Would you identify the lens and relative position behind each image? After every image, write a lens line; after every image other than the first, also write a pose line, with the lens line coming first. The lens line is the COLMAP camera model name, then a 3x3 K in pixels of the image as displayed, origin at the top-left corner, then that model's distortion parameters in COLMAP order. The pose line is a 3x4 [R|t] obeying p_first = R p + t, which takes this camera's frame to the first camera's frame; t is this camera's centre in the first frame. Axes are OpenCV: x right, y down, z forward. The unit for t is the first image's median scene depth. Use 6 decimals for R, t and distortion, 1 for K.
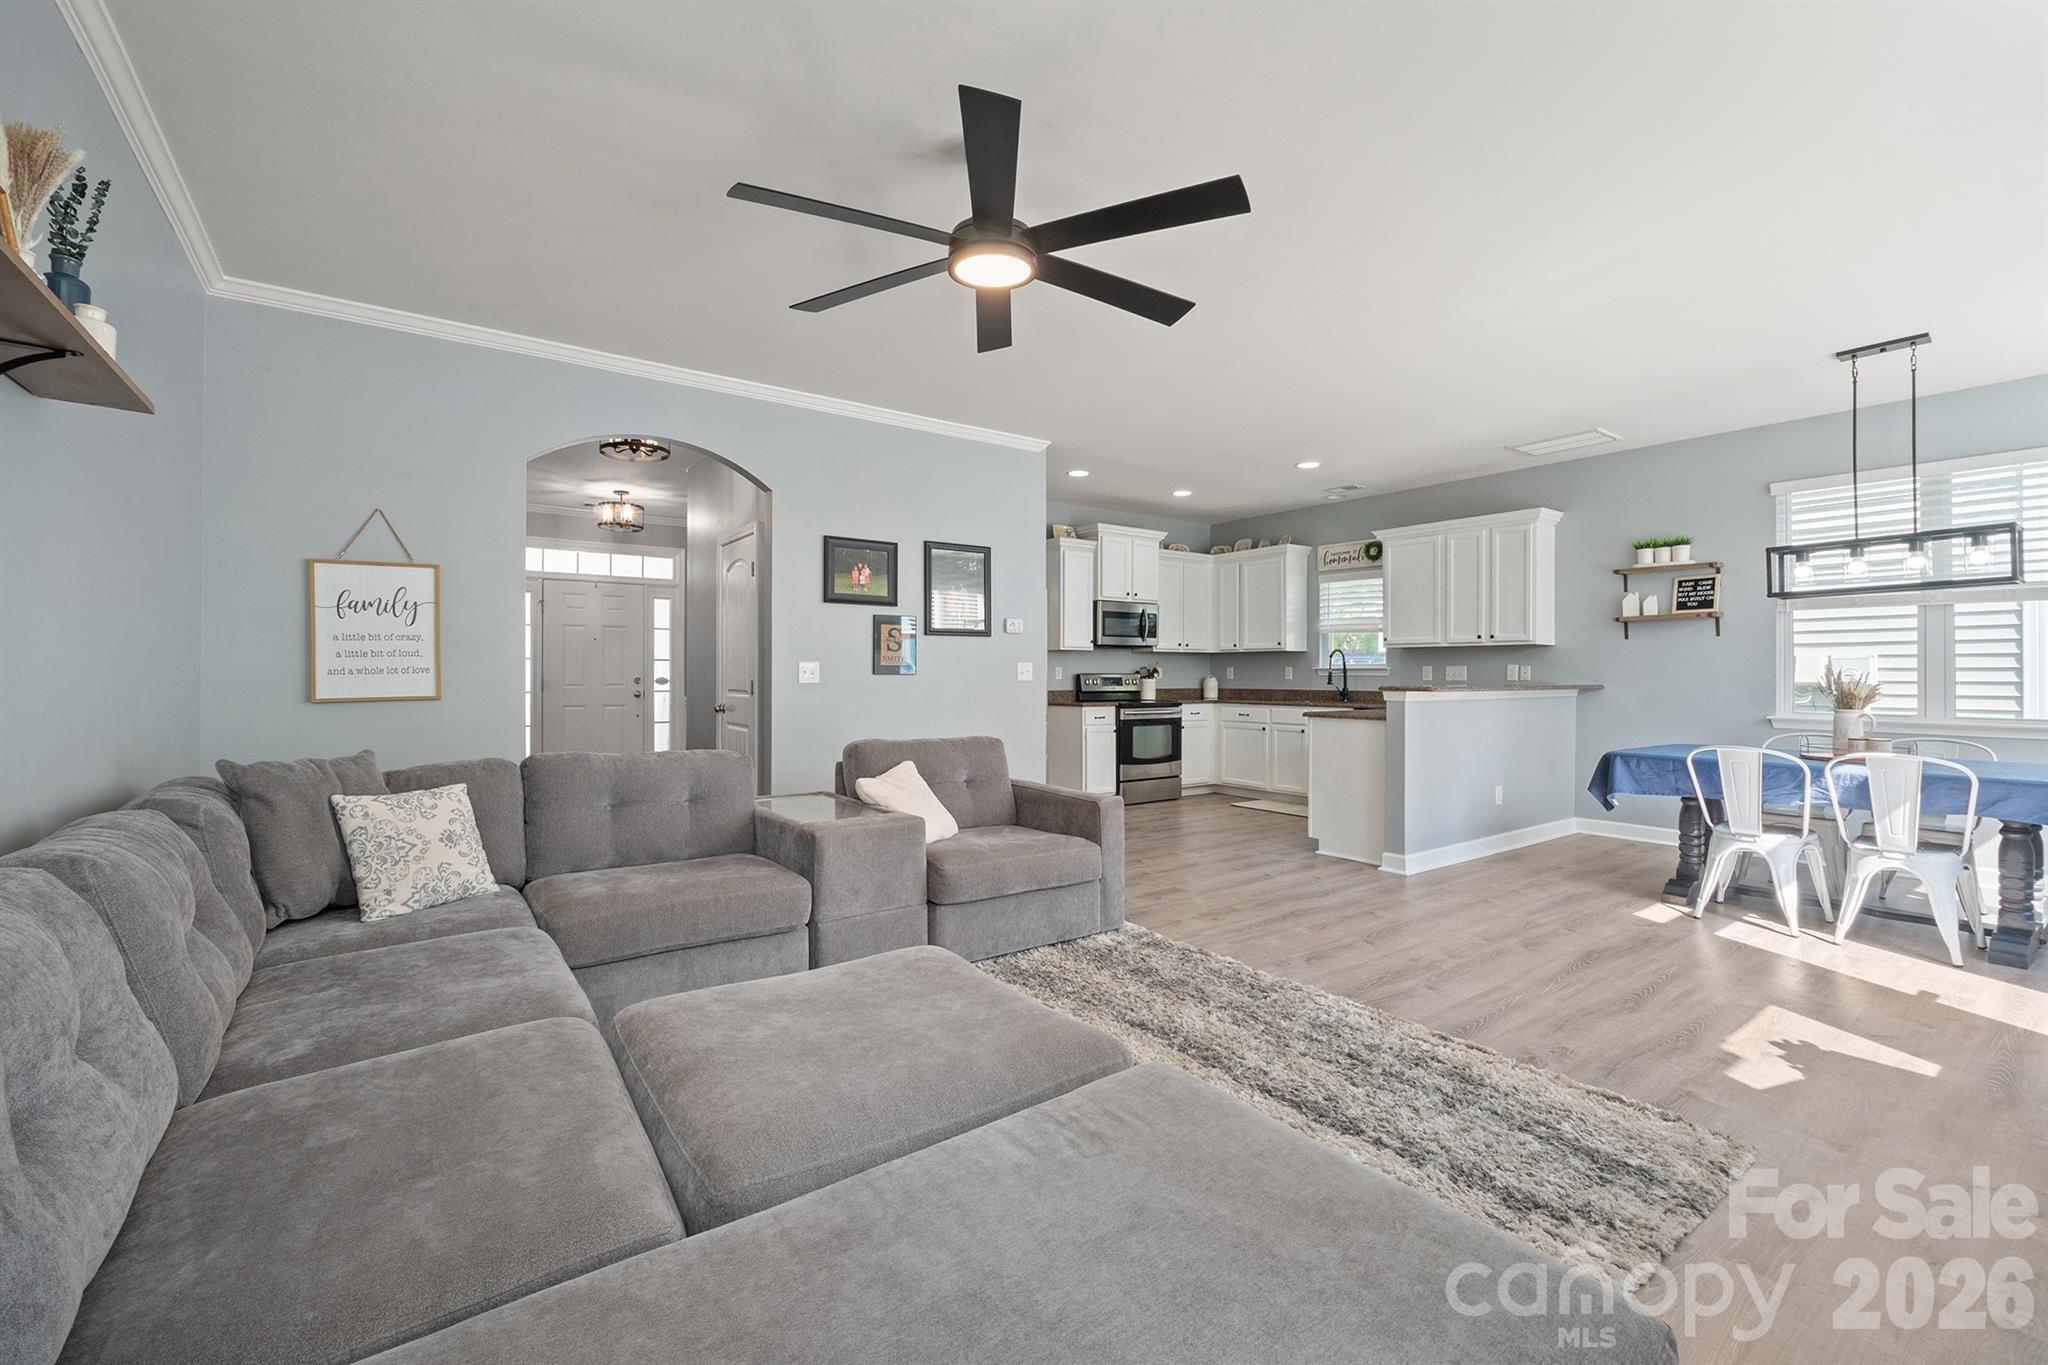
lens RADIAL K [[858.6, 0, 1029.7], [0, 858.6, 670.3], [0, 0, 1]] dist [-0.005728, -0.000618]
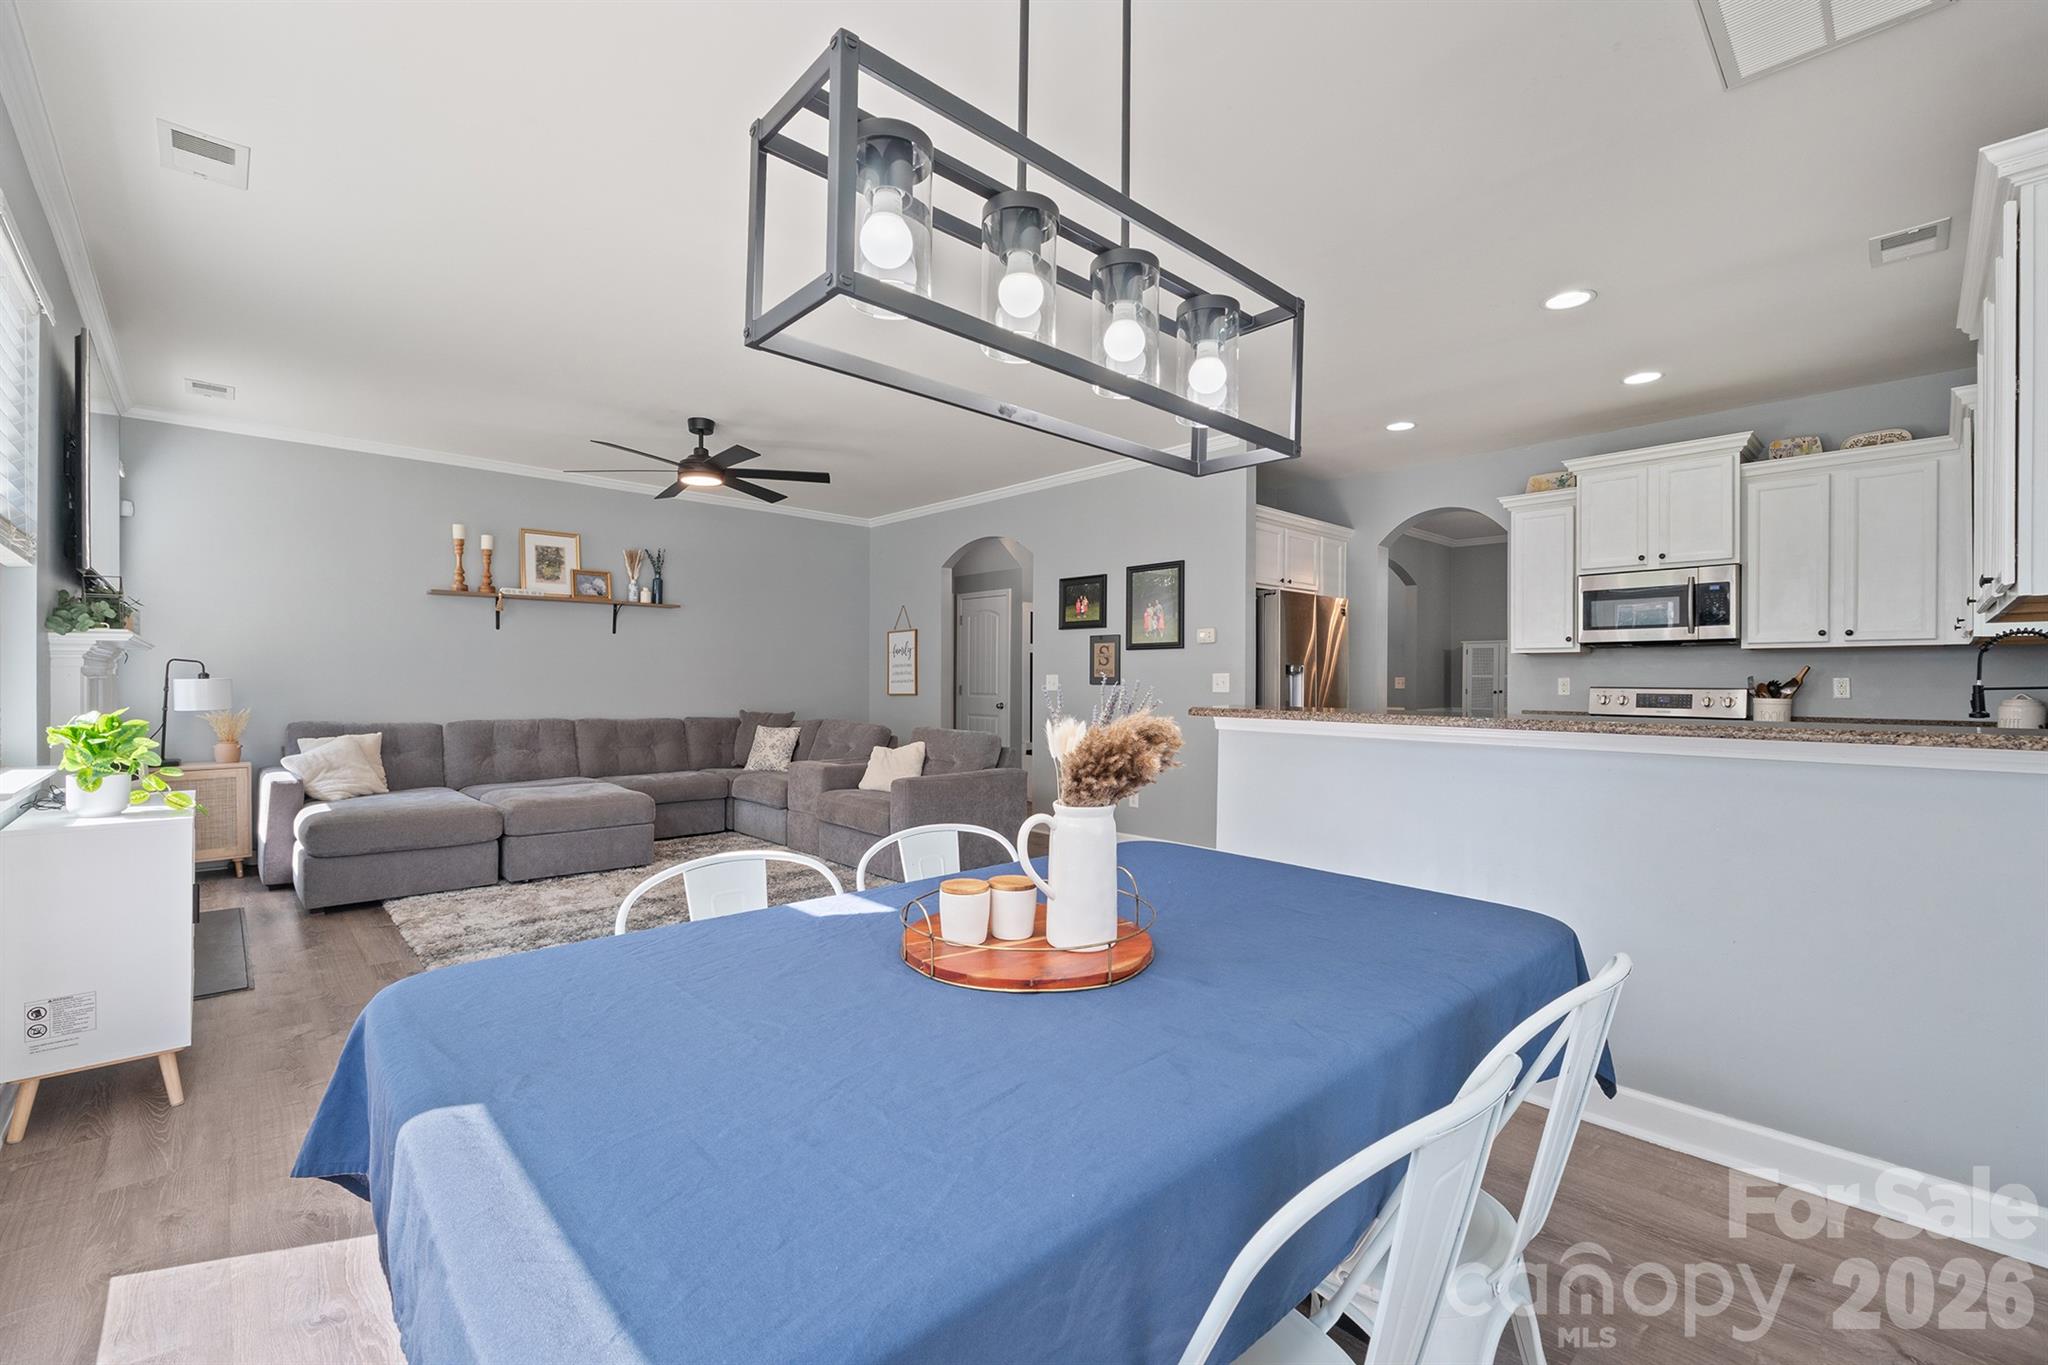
lens RADIAL K [[869.6, 0, 1024.0], [0, 869.6, 682.5], [0, 0, 1]] dist [-0.003613, -0.000937]
pose [[0.121331, 0.000990, -0.992612, 0.872613], [-0.002780, 0.999996, 0.000657, 0.001171], [0.992608, 0.002680, 0.121333, 0.630372]]
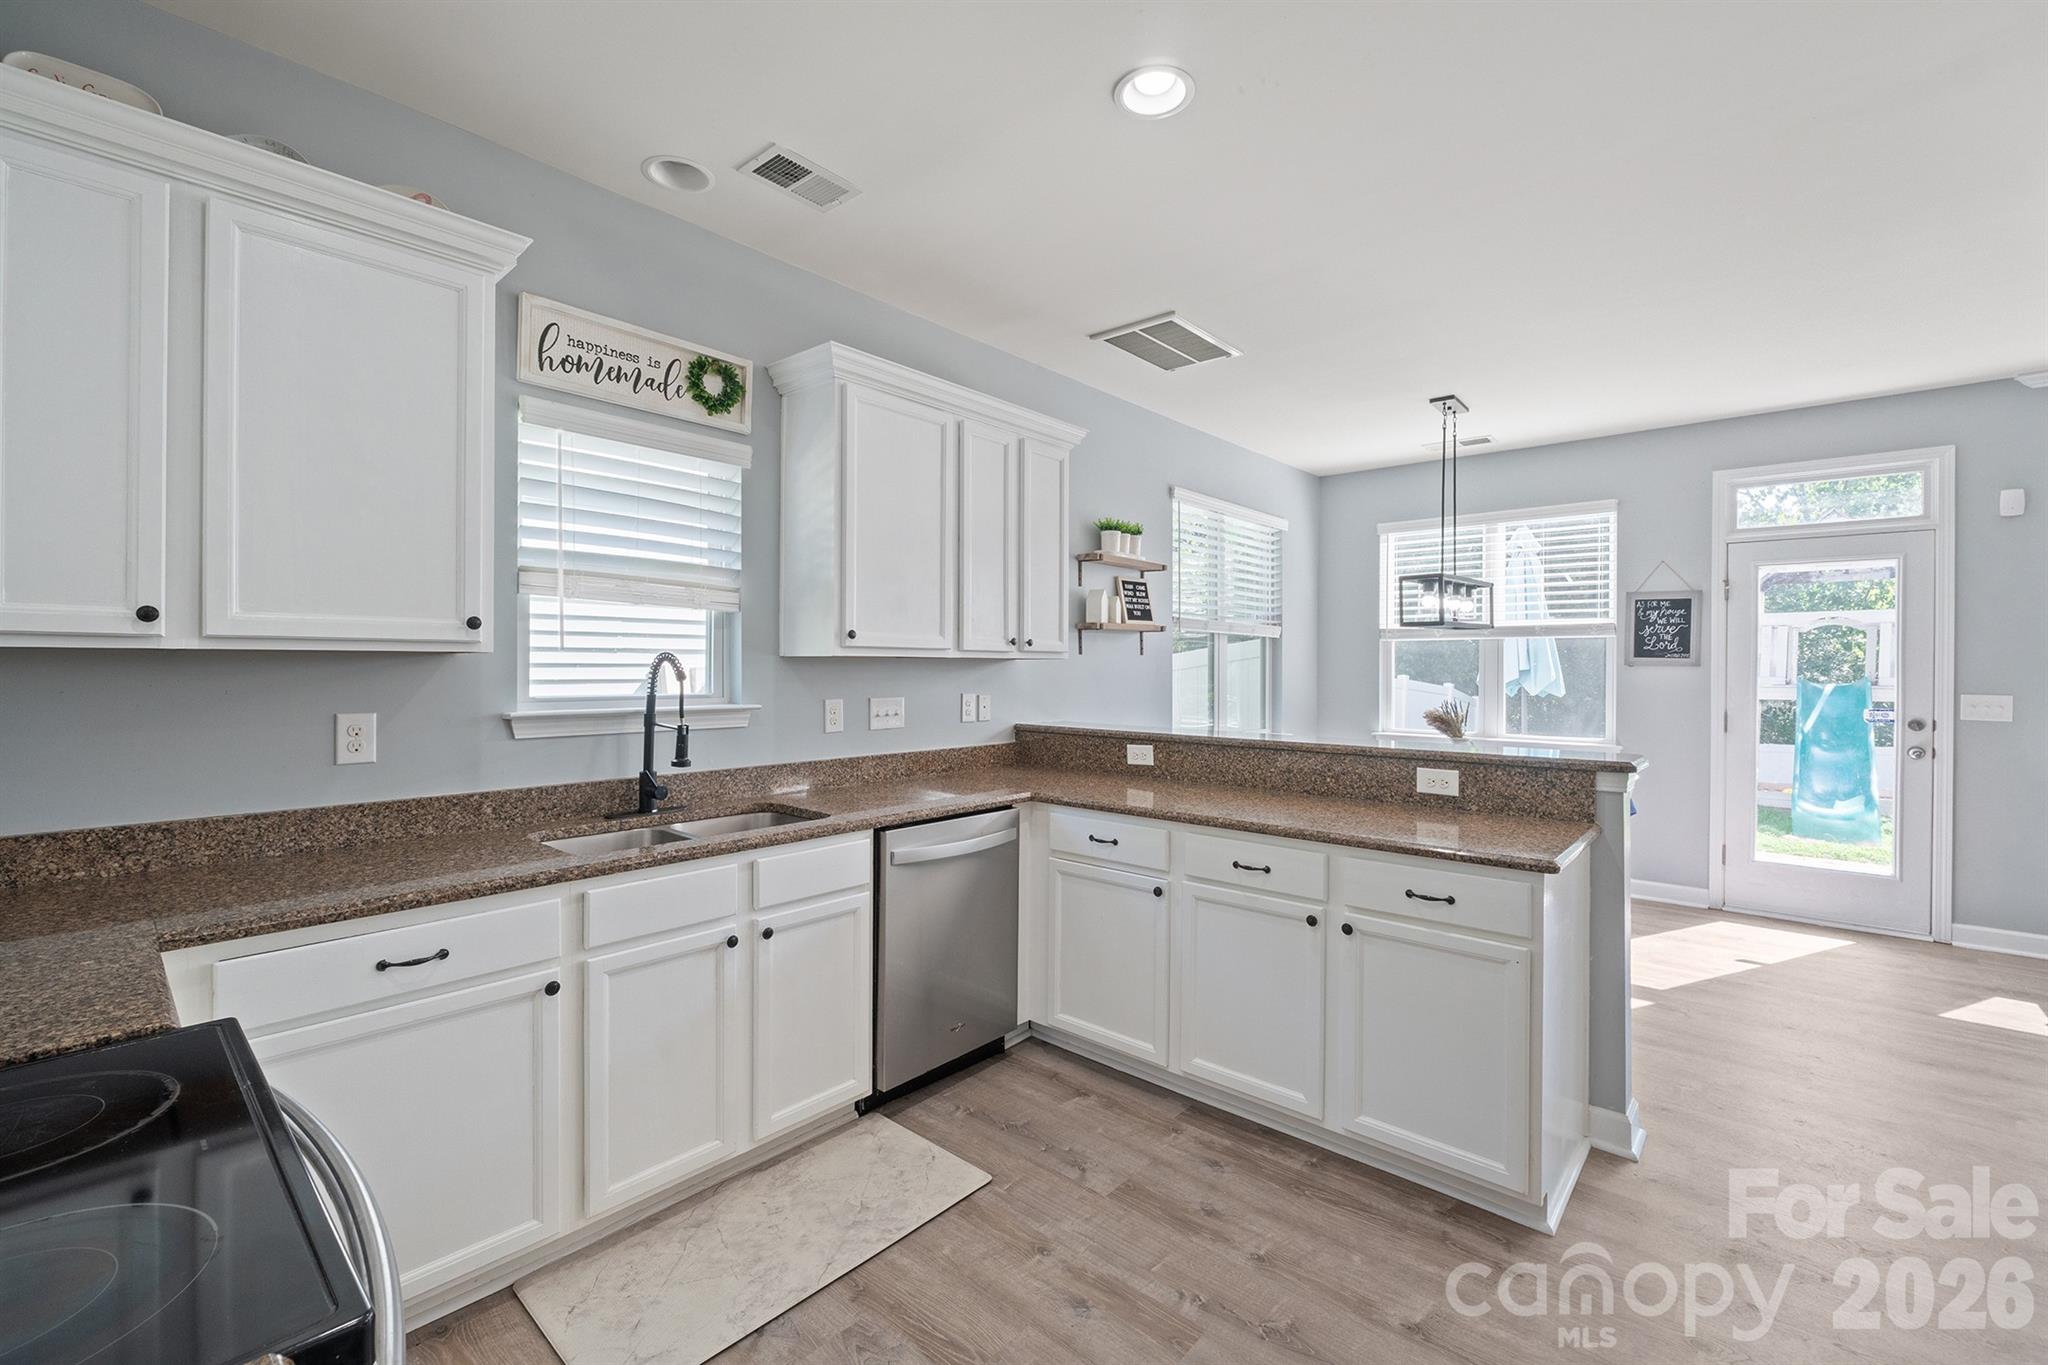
lens RADIAL K [[858.6, 0, 1029.7], [0, 858.6, 670.3], [0, 0, 1]] dist [-0.005728, -0.000618]
pose [[-0.212979, -0.007224, 0.977030, 0.021866], [-0.007782, 0.999953, 0.005697, -0.026499], [-0.977026, -0.006390, -0.213025, 1.174132]]
